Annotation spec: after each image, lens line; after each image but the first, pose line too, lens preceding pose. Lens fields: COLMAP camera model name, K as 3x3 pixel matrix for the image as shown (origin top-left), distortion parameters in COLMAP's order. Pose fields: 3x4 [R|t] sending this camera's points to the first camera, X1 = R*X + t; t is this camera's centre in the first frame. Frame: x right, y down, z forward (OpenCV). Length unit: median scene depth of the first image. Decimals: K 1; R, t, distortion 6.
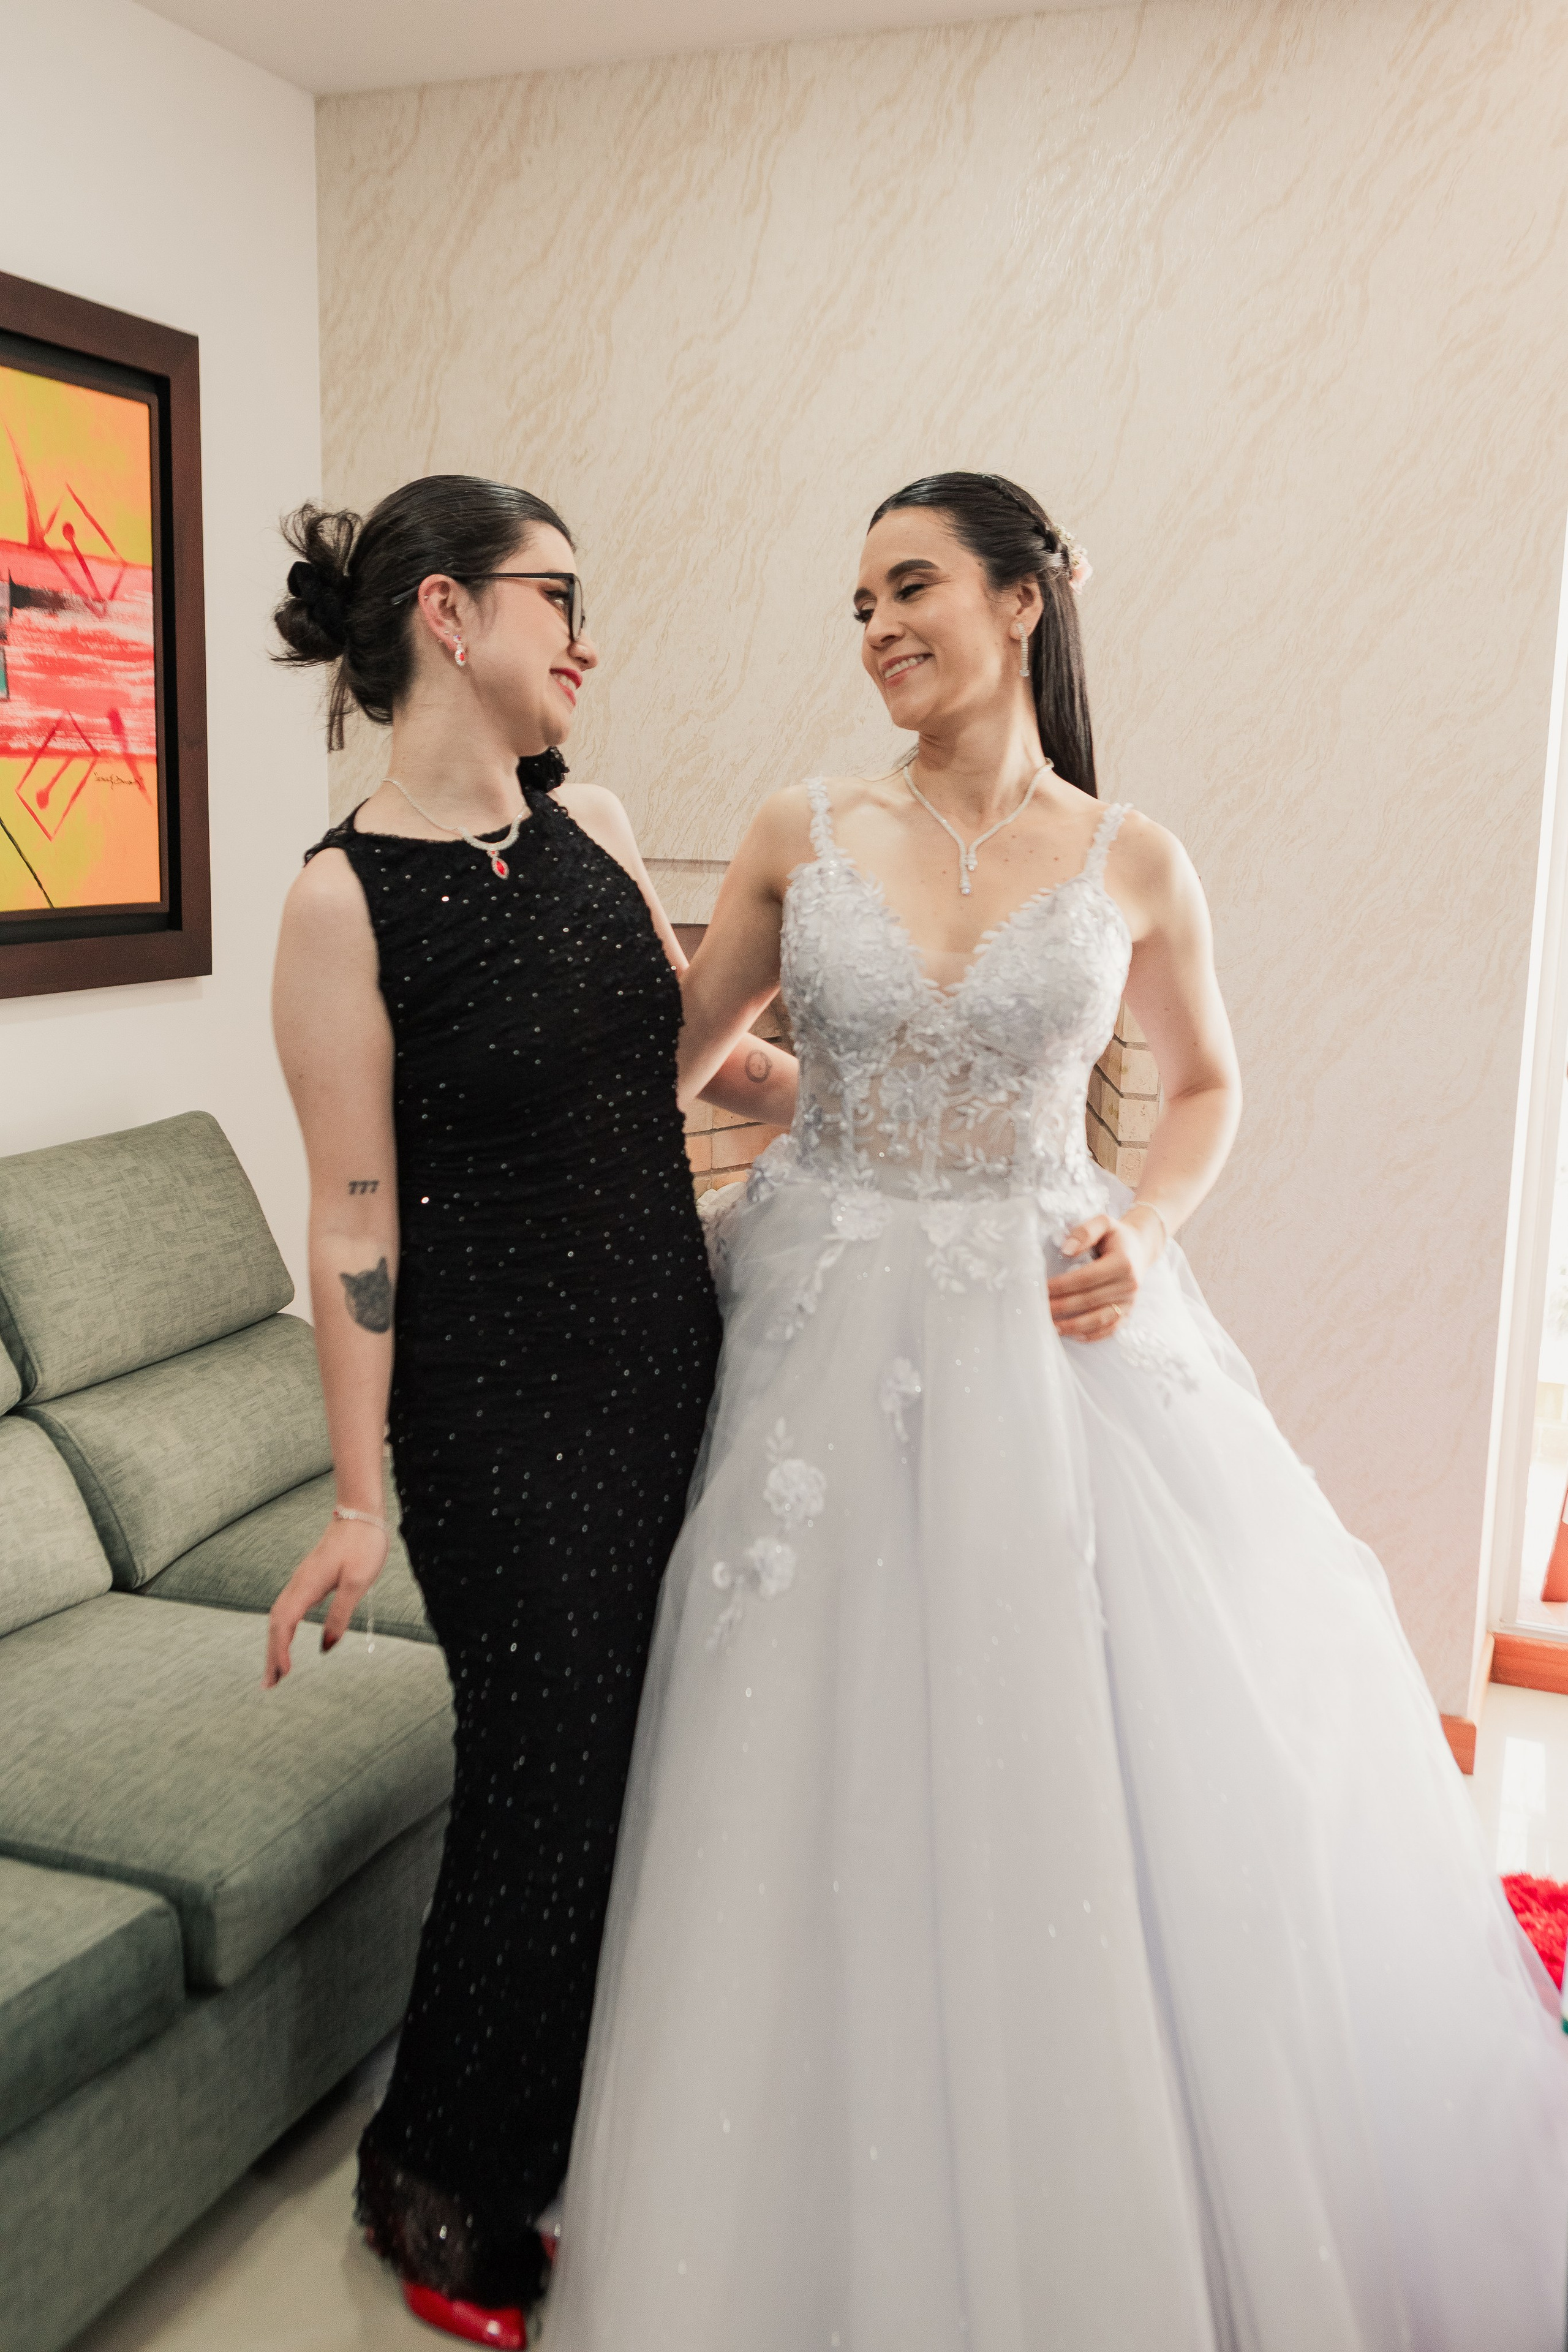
lens RADIAL K [[2152.9, 0, 783.6], [0, 2152.9, 1180.8], [0, 0, 1]] dist [0.000570, 0.001258]
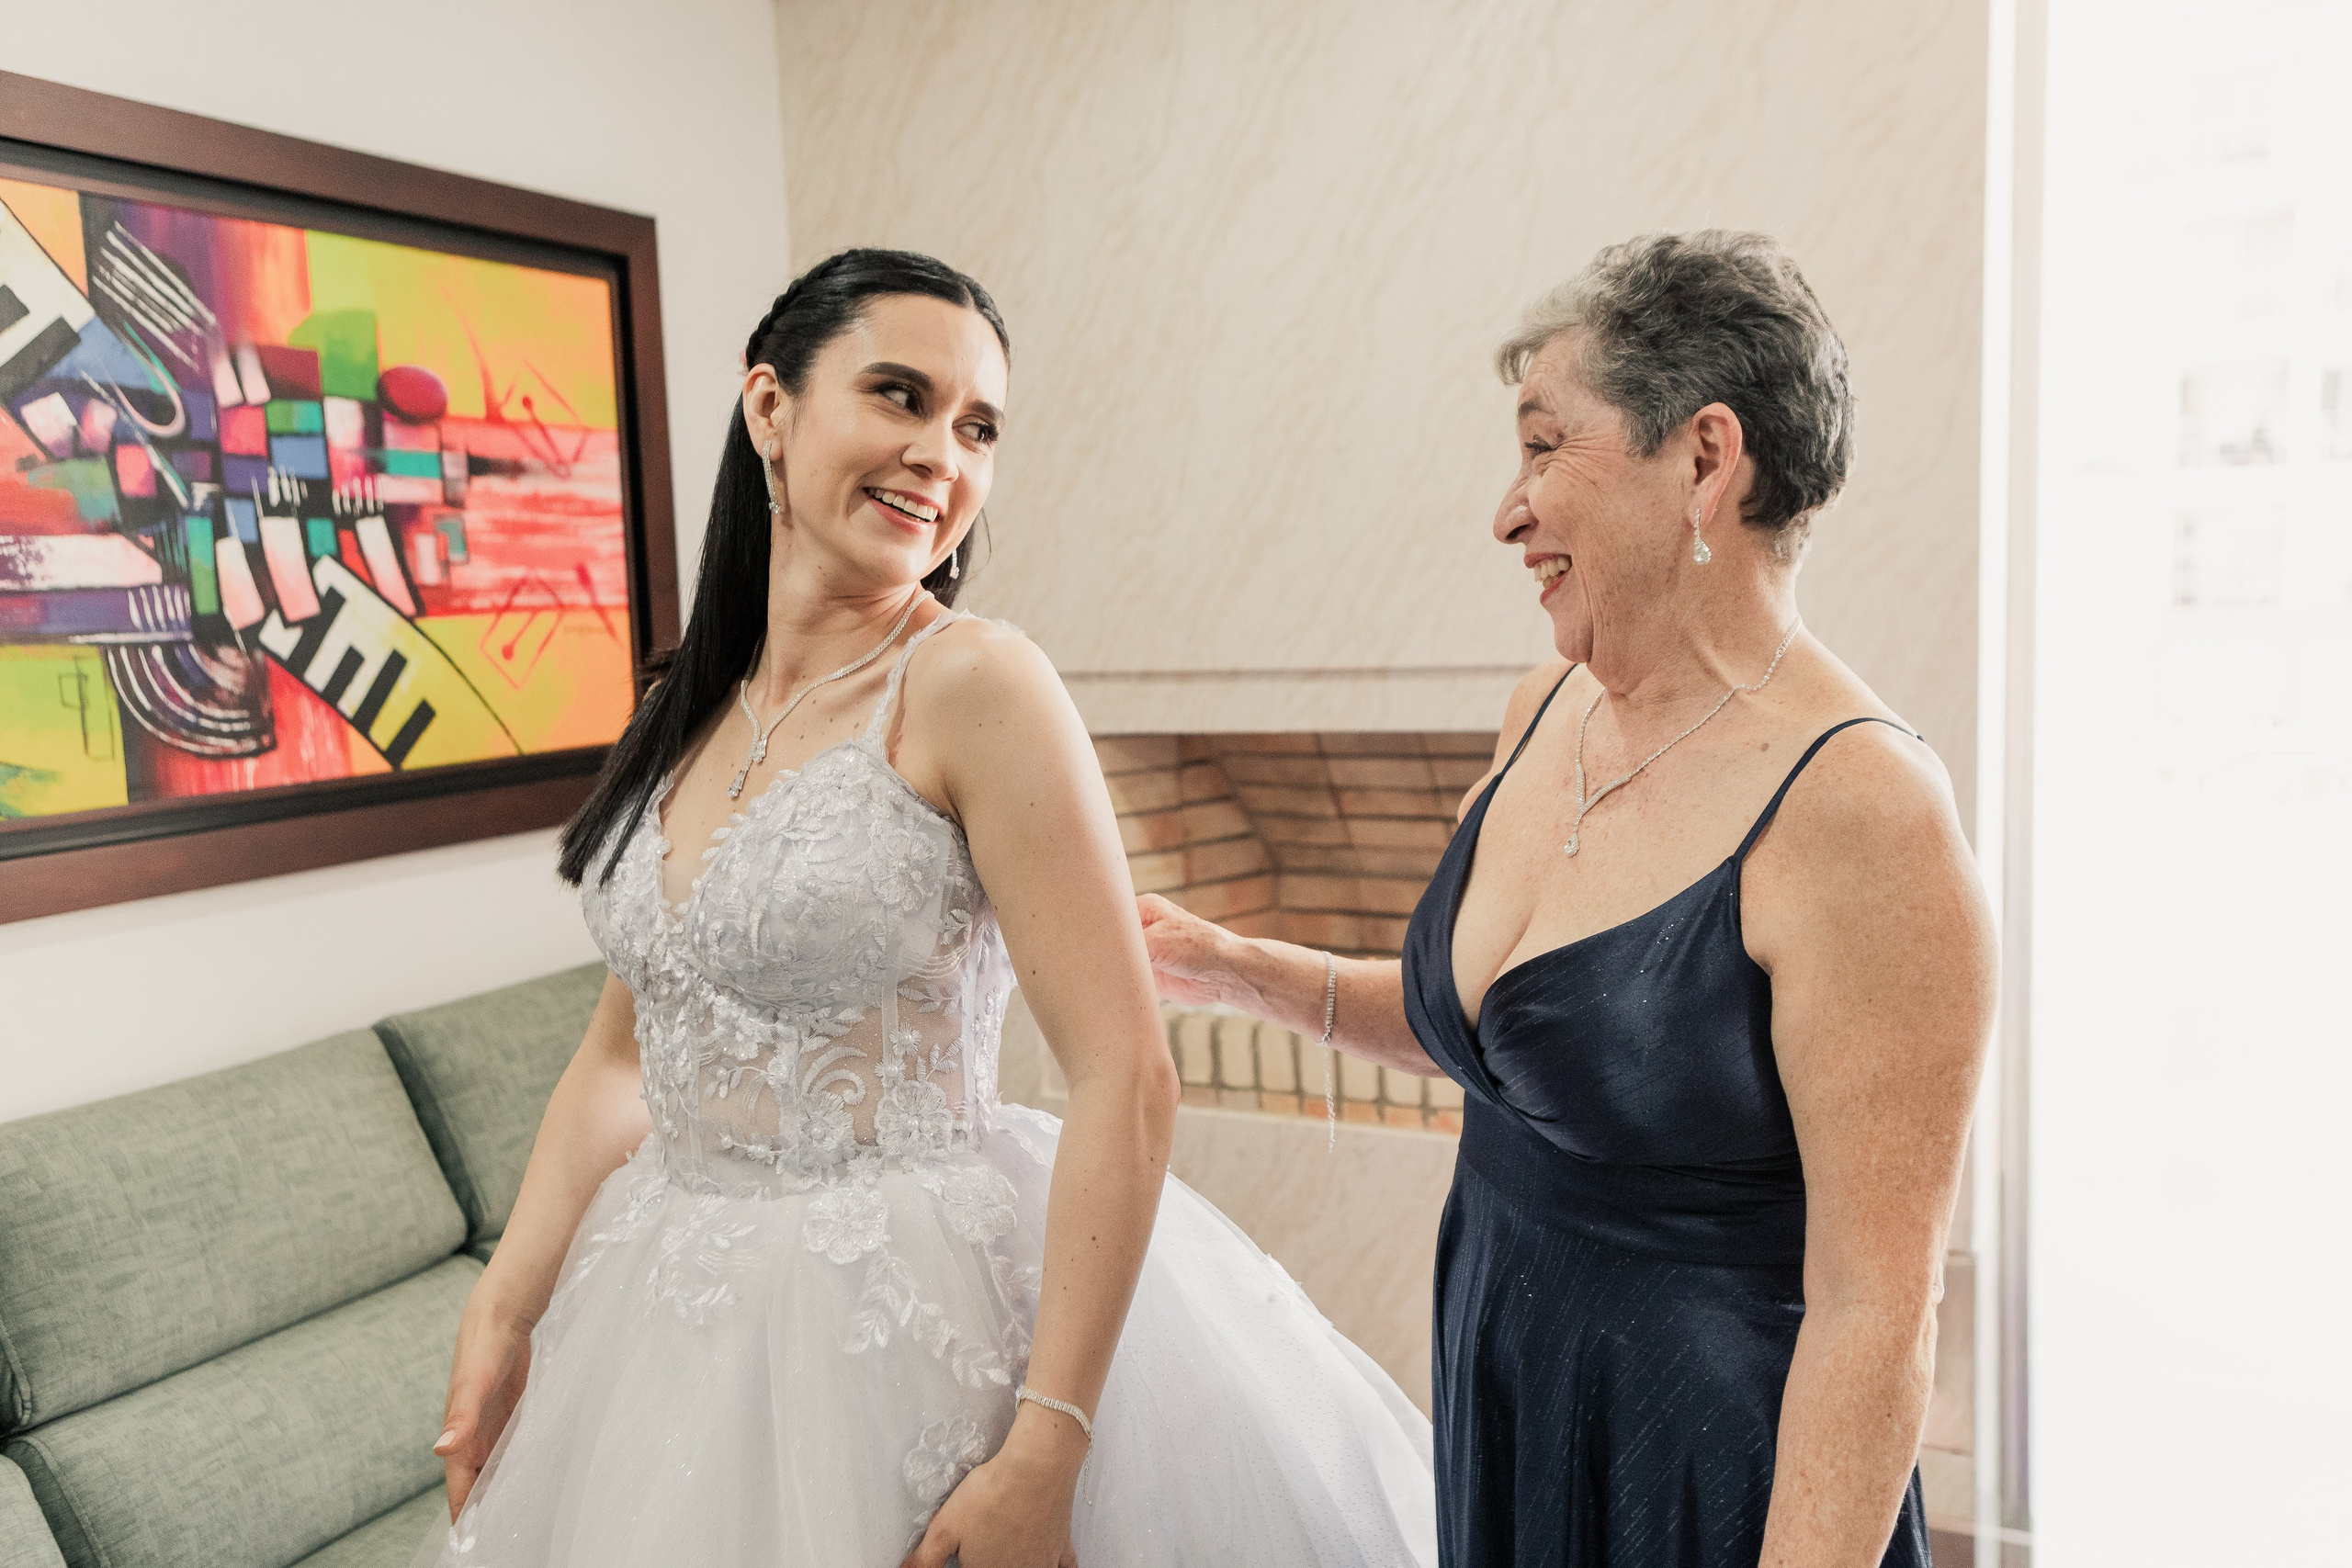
lens RADIAL K [[1877.1, 0, 1176.0], [0, 1877.1, 784.0], [0, 0, 1]] dist [0.007347, -0.005559]
pose [[0.992957, -0.047704, -0.108447, 0.076834], [0.039811, 0.996477, -0.073816, -0.030358], [0.111587, 0.068979, 0.991358, 0.120269]]
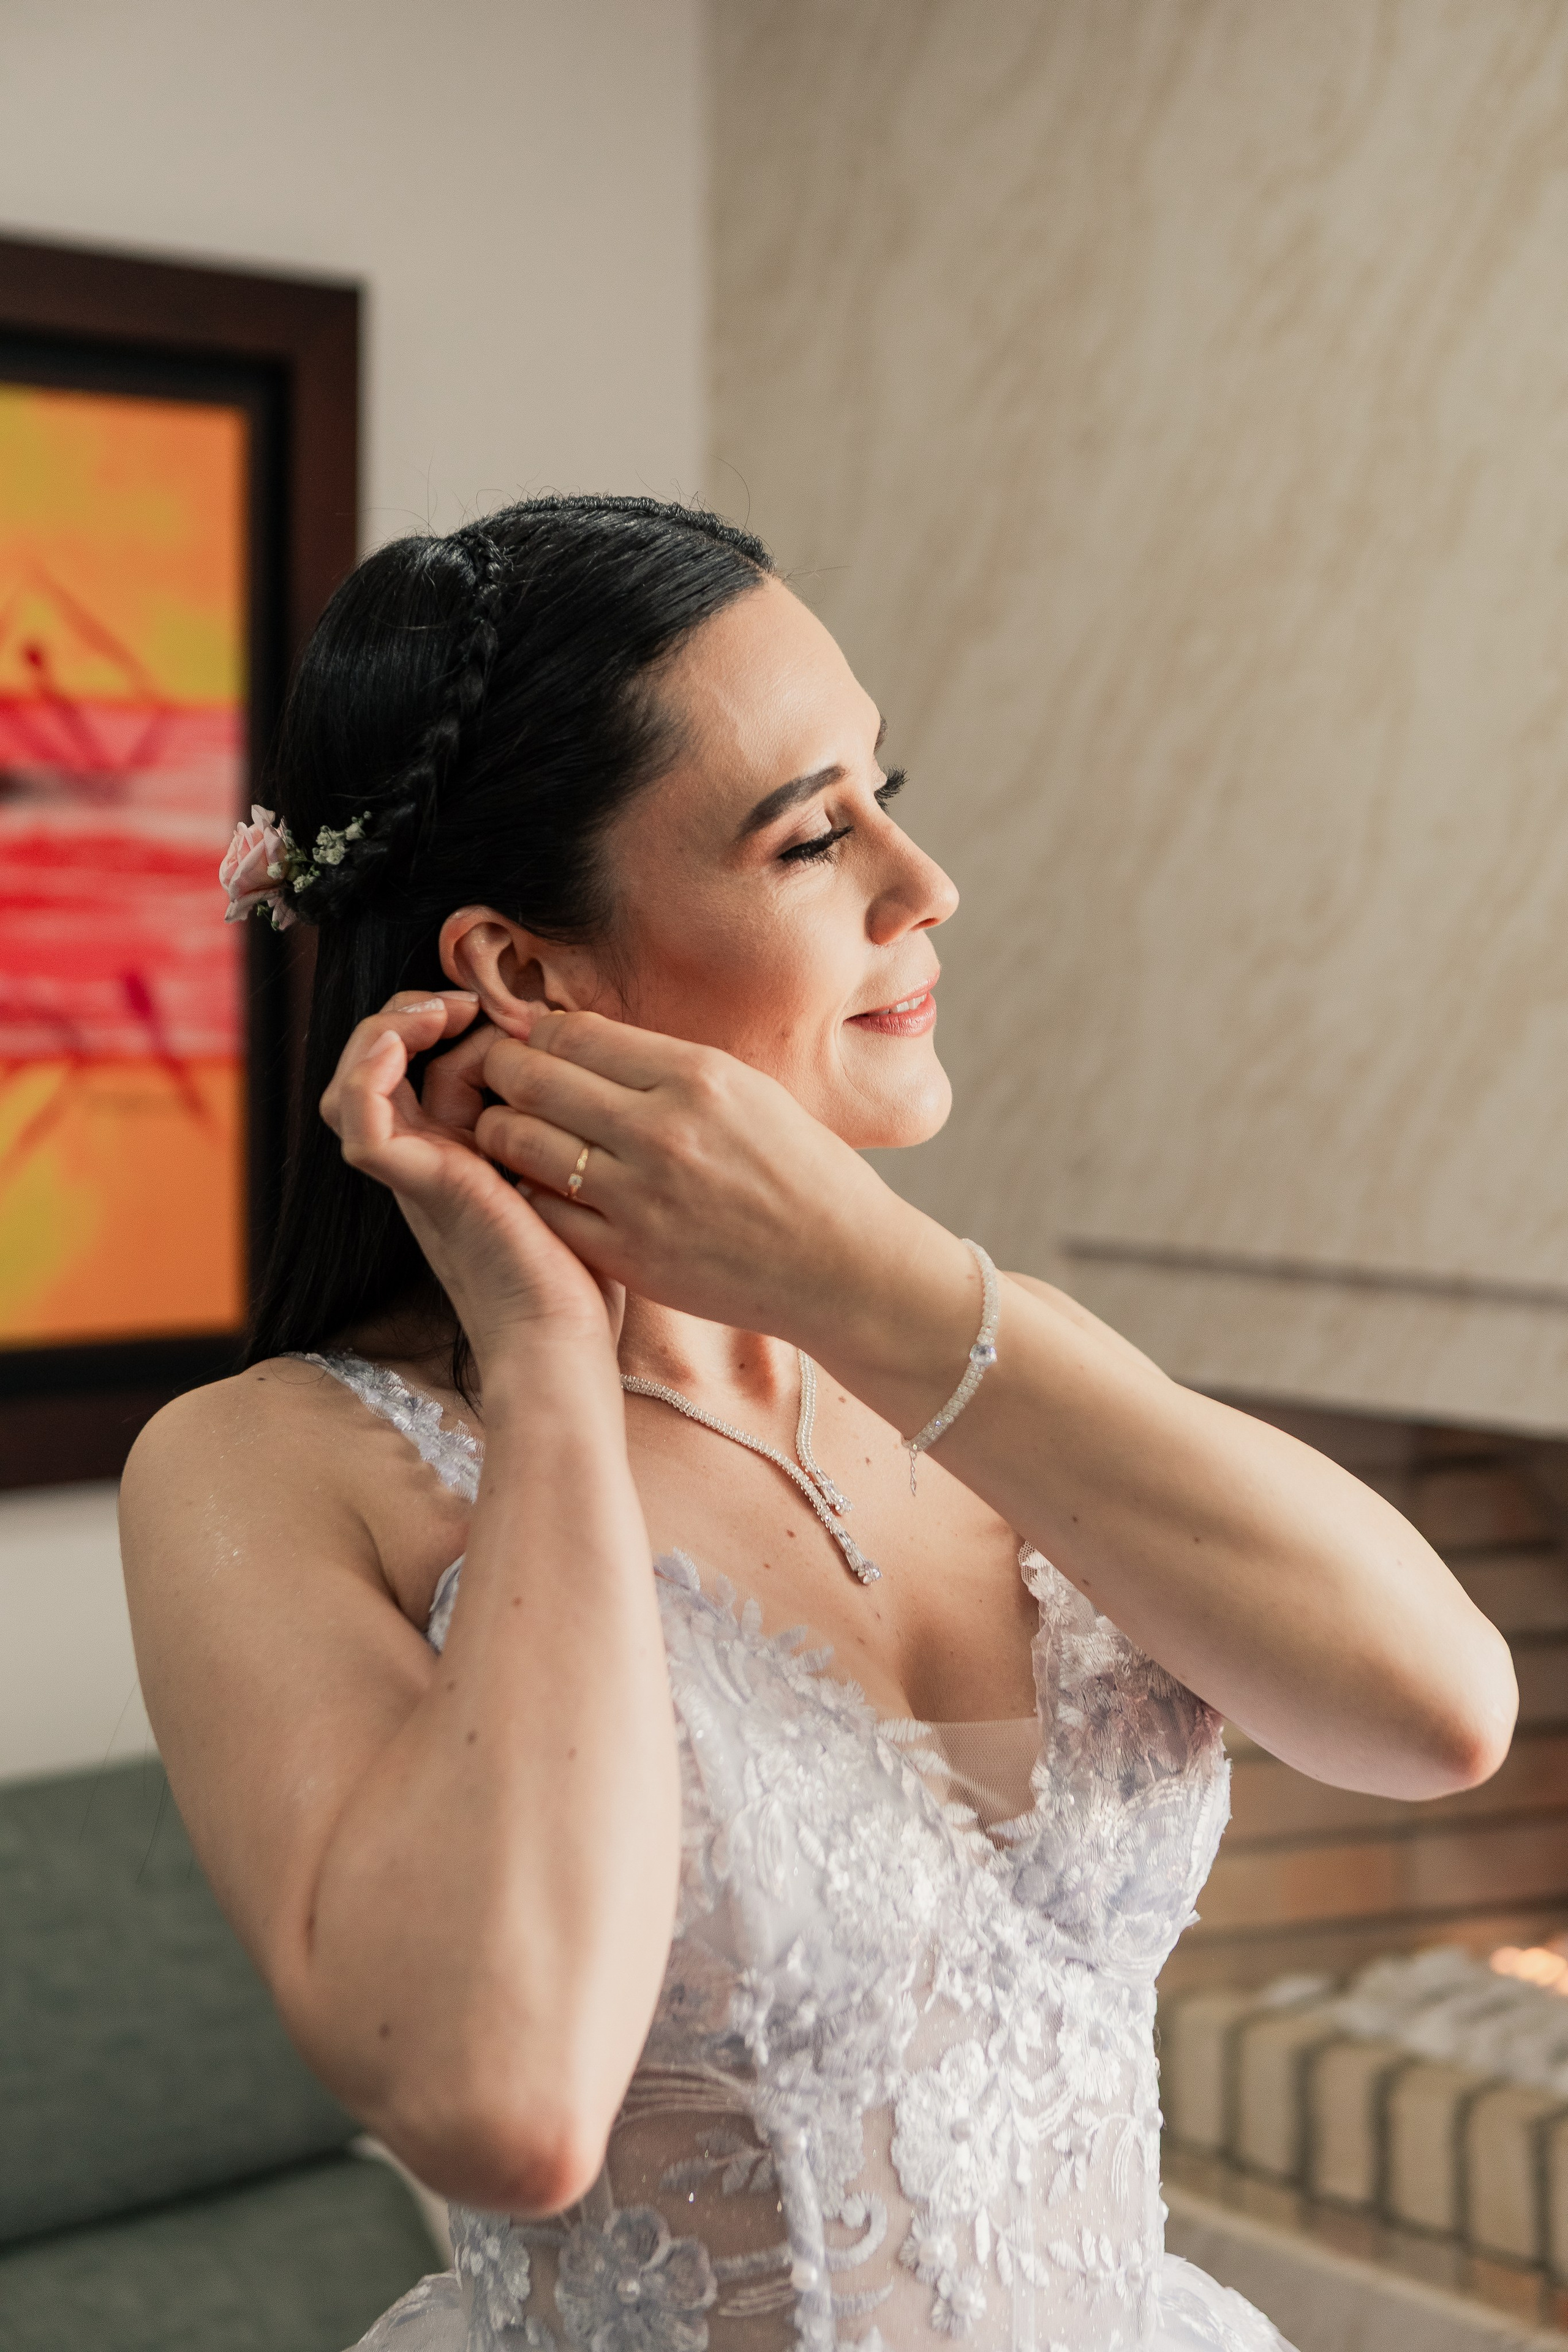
lens RADIAL K [[3605.3, 0, 784.0], [0, 3605.3, 1176.0], [0, 0, 1]] dist [-0.048797, -0.061599]
pose [[0.877841, 0.019353, -0.478561, 0.259916], [-0.072646, 0.993003, -0.093100, -0.097589], [0.473411, 0.116493, 0.873105, 0.303505]]
